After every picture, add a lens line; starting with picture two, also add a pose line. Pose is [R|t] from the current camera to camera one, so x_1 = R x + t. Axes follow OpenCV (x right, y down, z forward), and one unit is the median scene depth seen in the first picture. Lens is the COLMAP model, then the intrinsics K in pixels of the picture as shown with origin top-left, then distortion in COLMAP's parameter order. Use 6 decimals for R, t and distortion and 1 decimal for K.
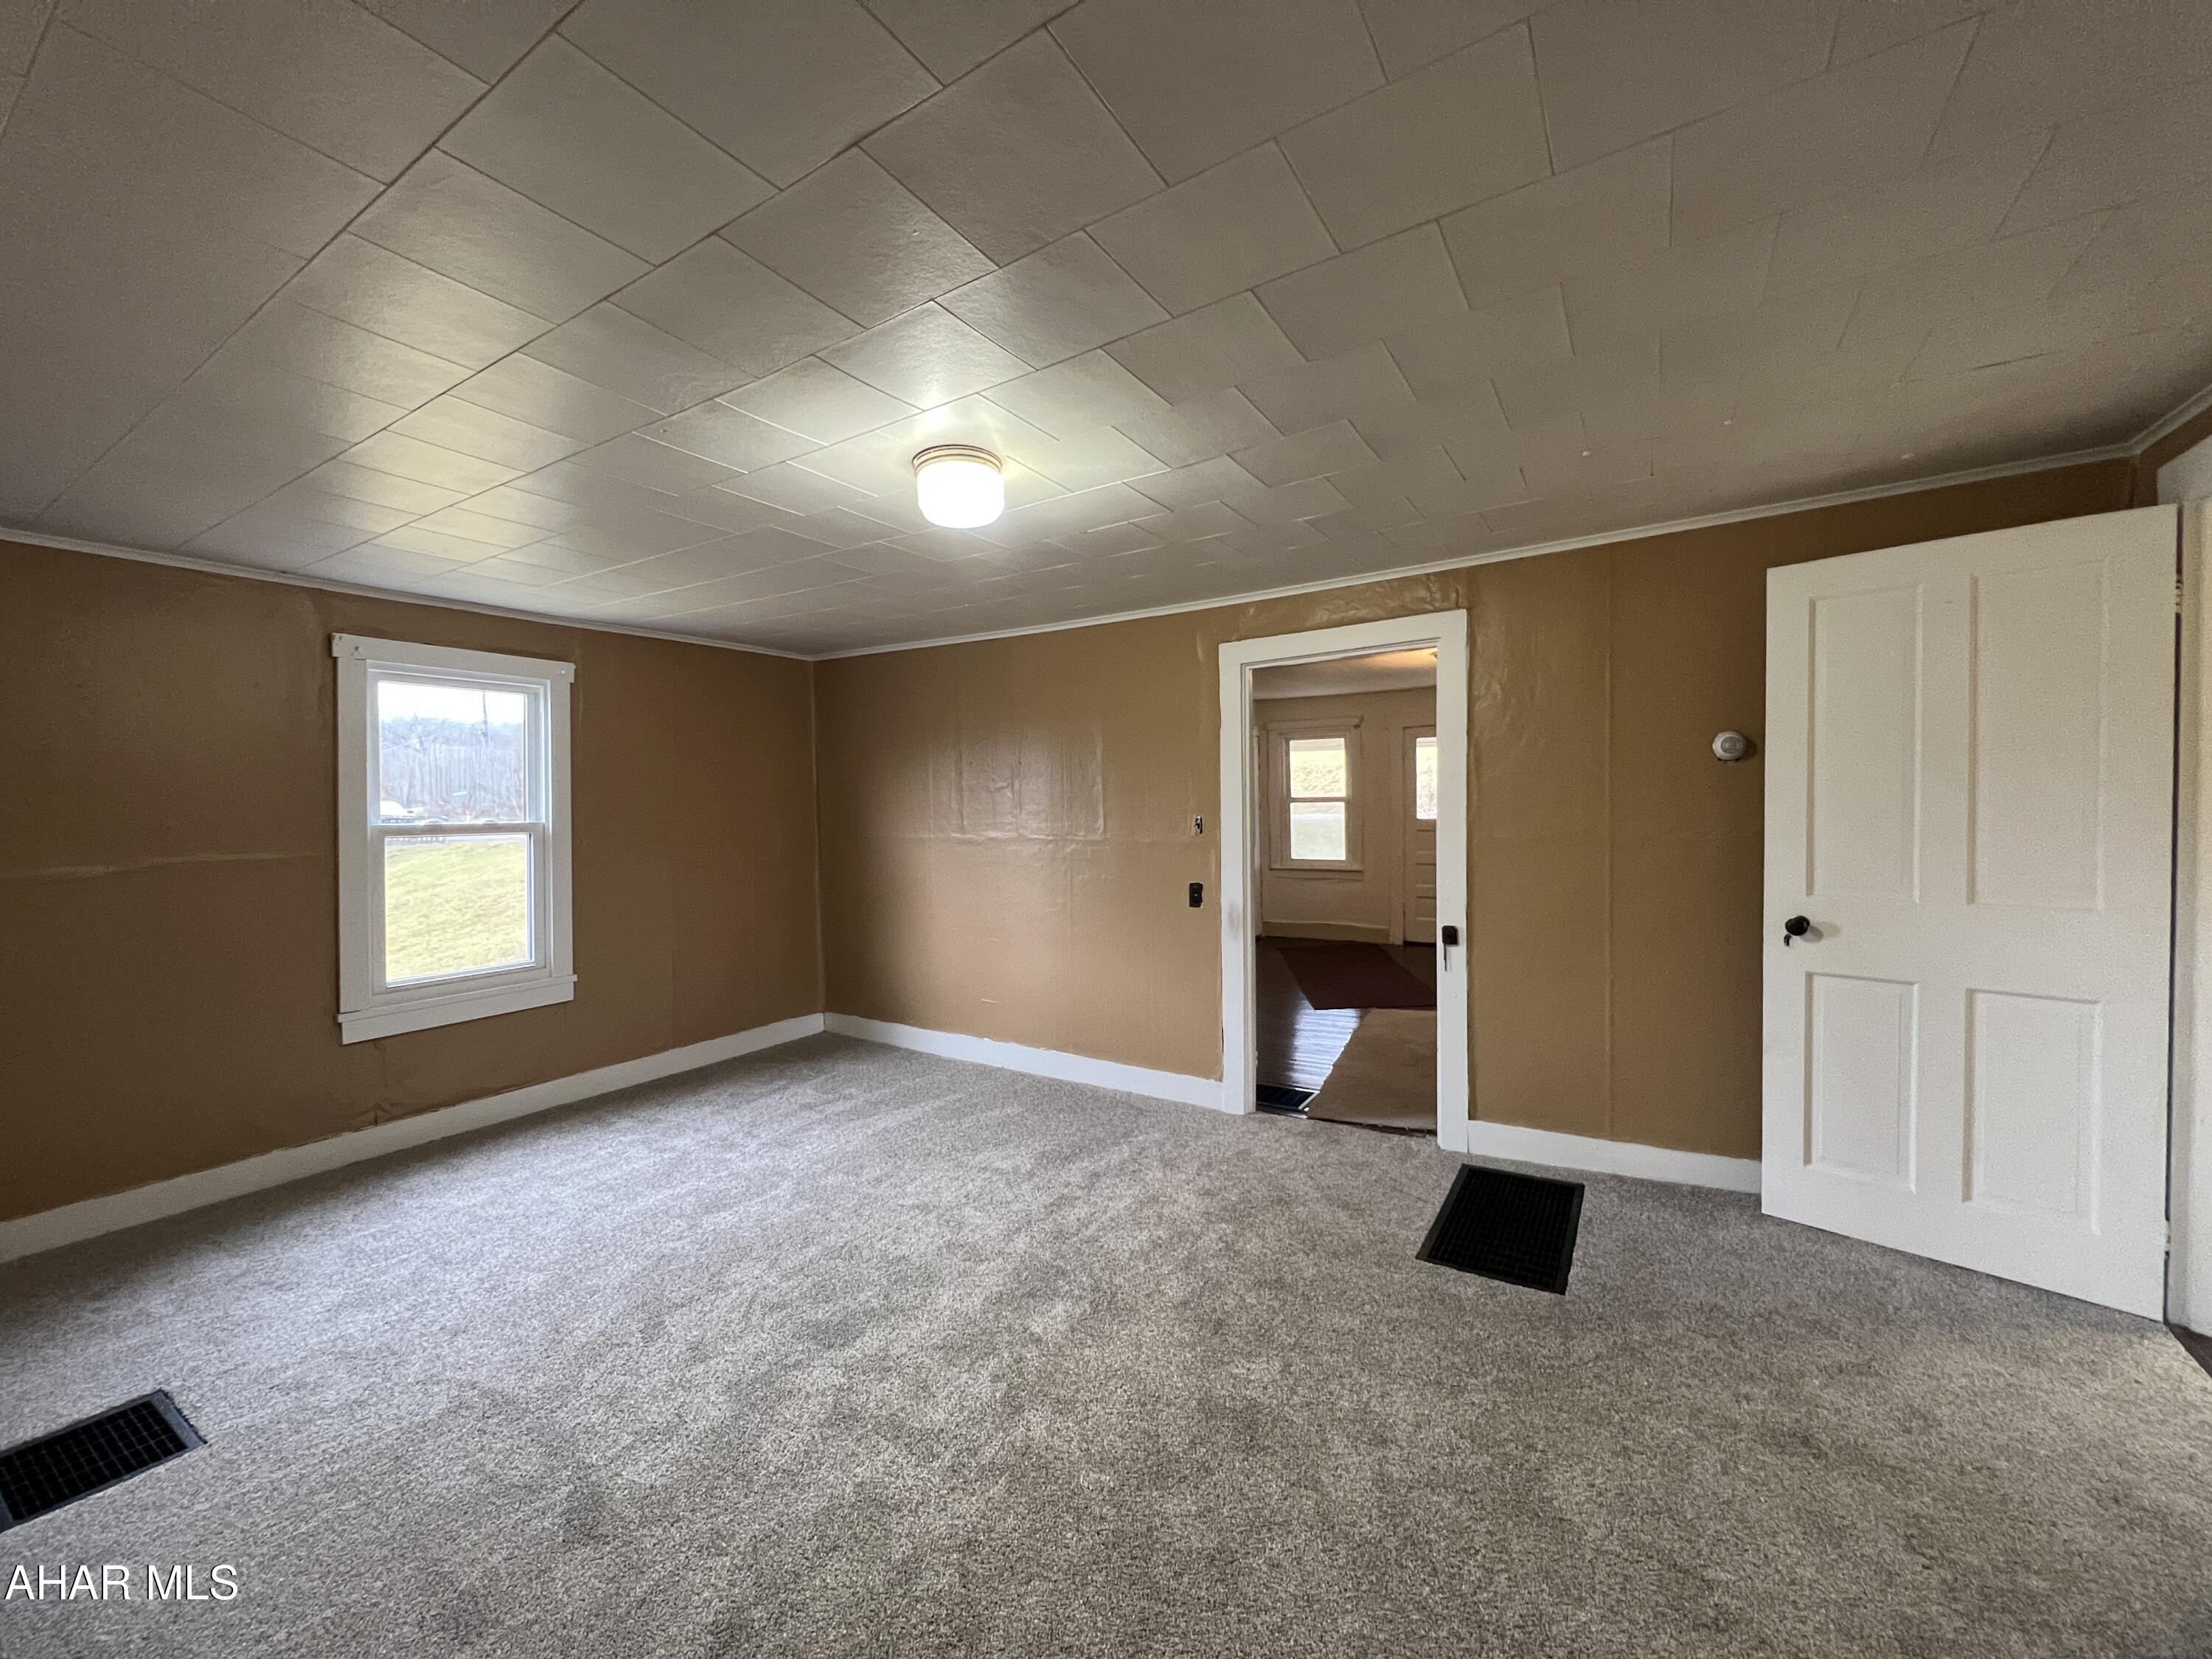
lens RADIAL K [[882.6, 0, 1093.1], [0, 882.6, 822.8], [0, 0, 1]] dist [-0.002209, 0.000798]
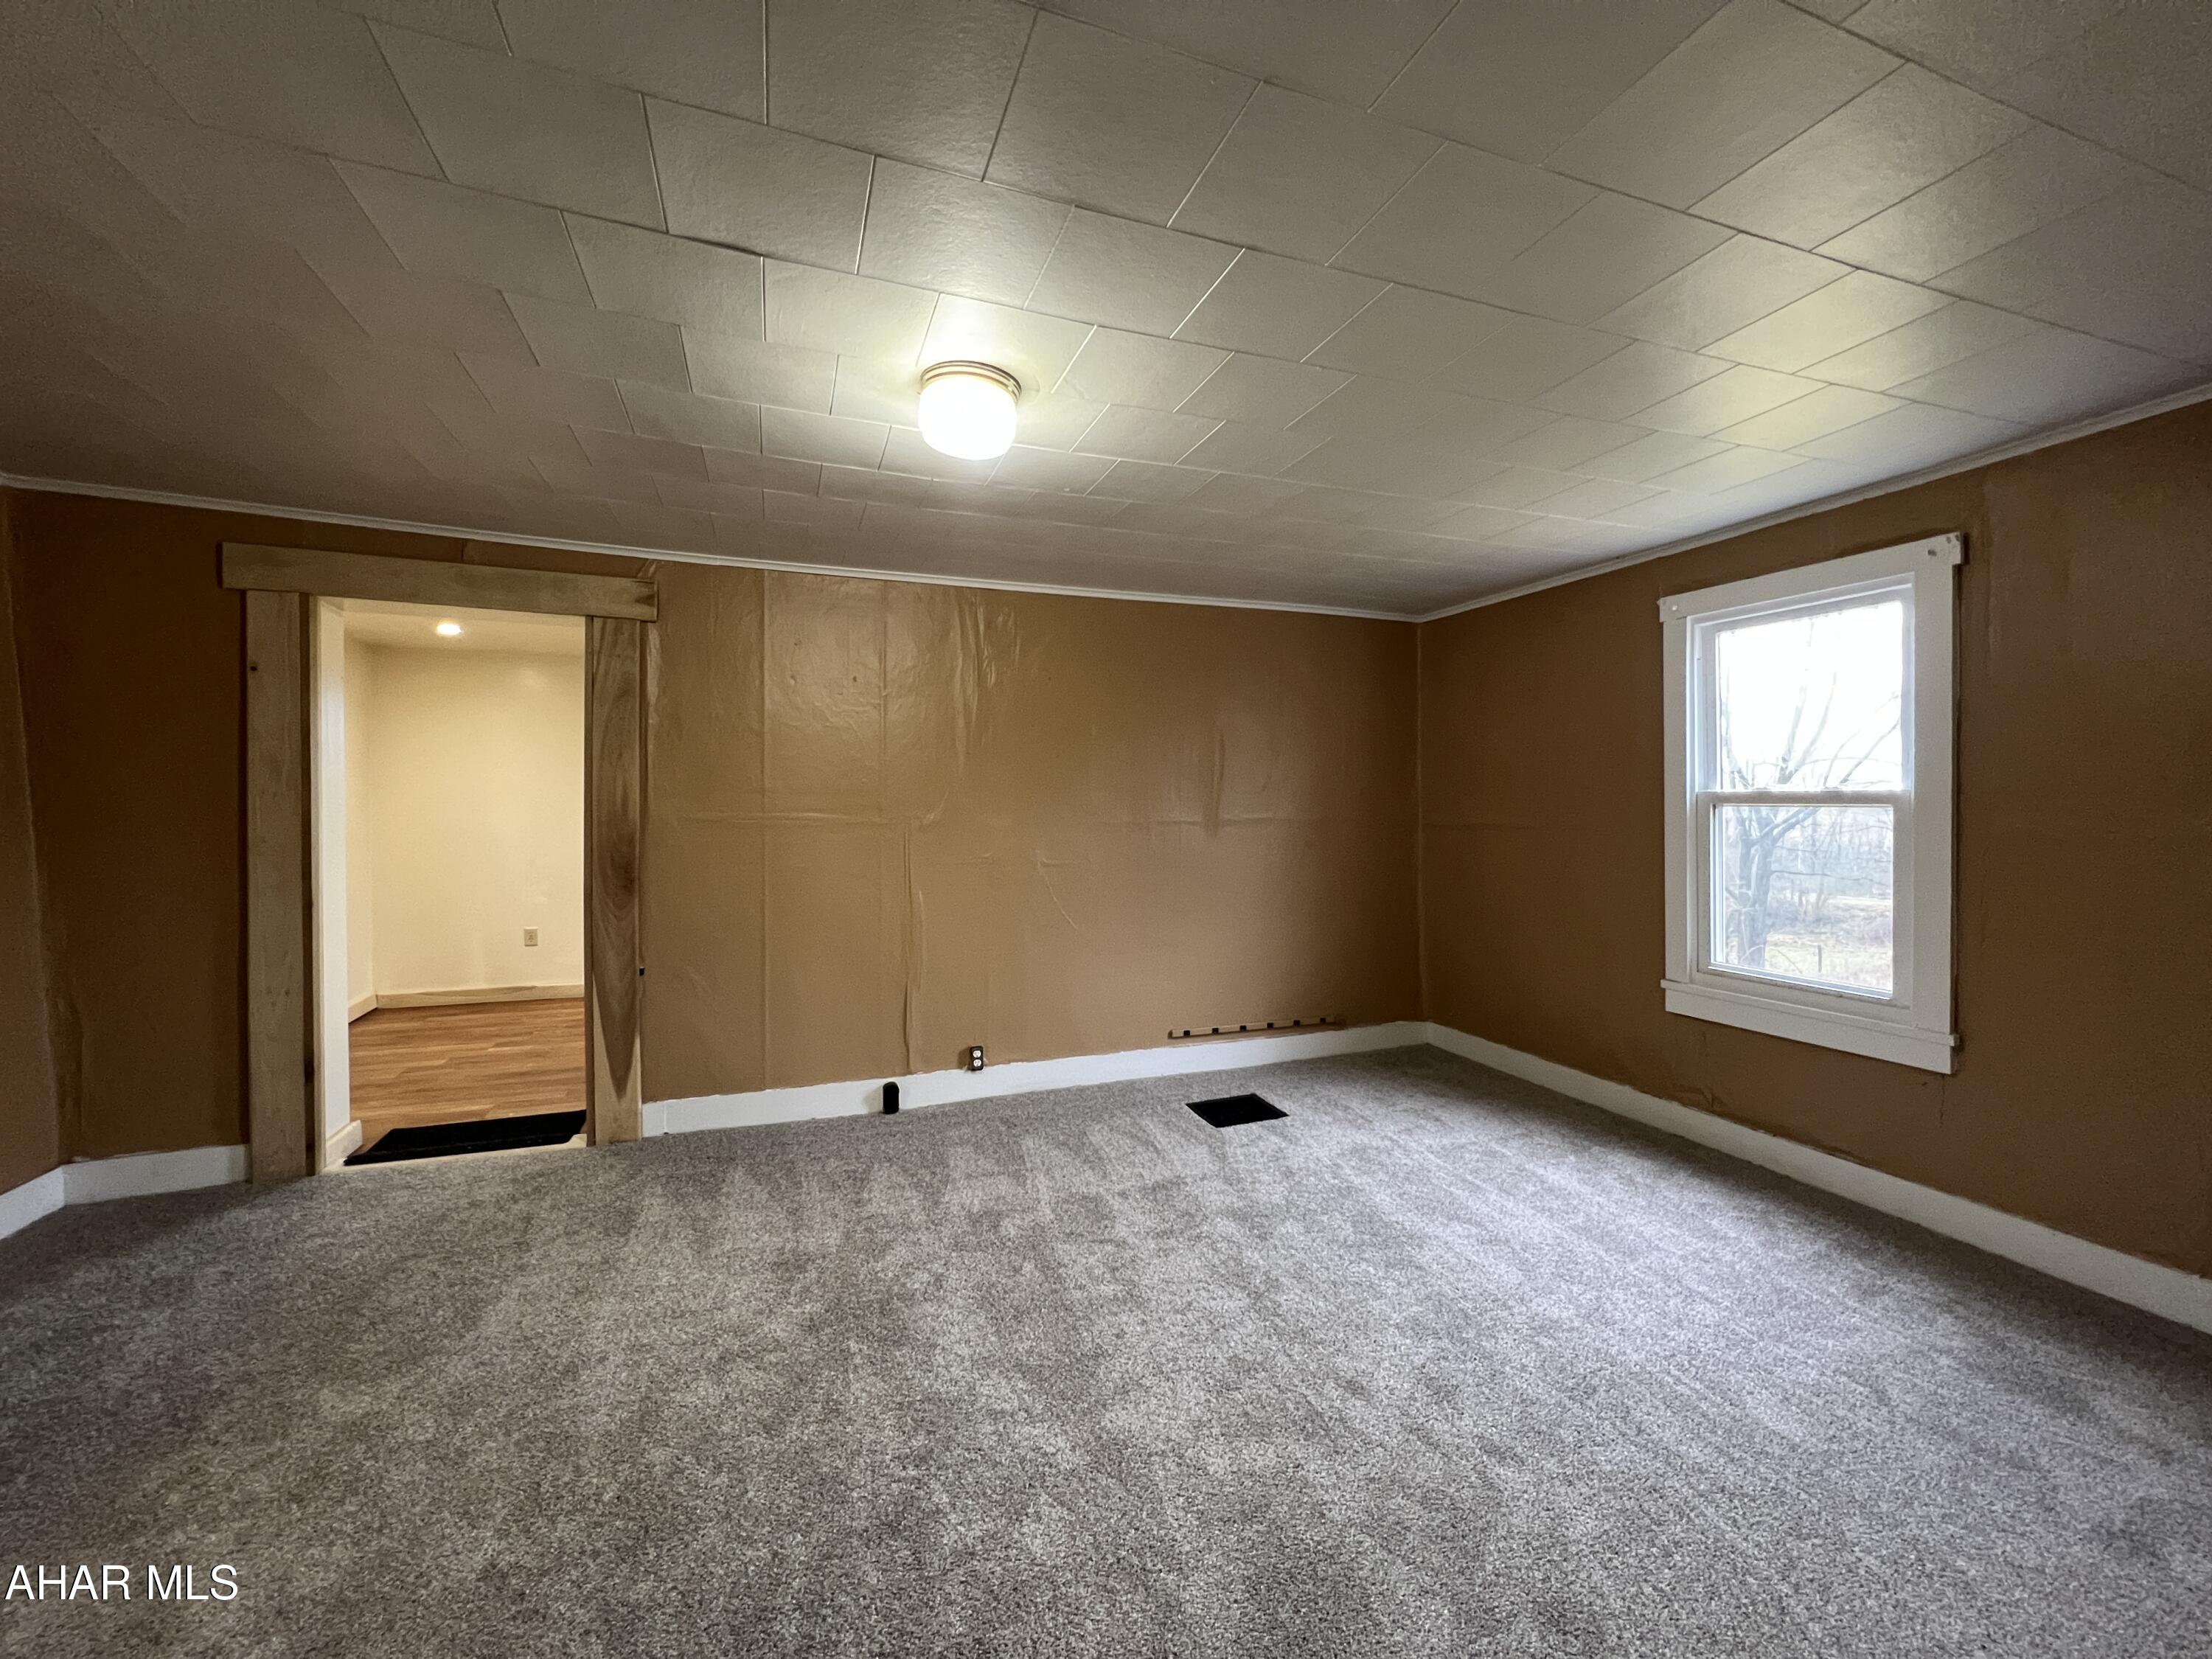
lens RADIAL K [[882.6, 0, 1097.2], [0, 882.6, 819.6], [0, 0, 1]] dist [-0.002209, 0.000798]
pose [[-0.613687, 0.032700, -0.788872, 0.321148], [-0.000462, 0.999127, 0.041775, -0.006708], [0.789549, 0.026001, -0.613136, 1.077569]]
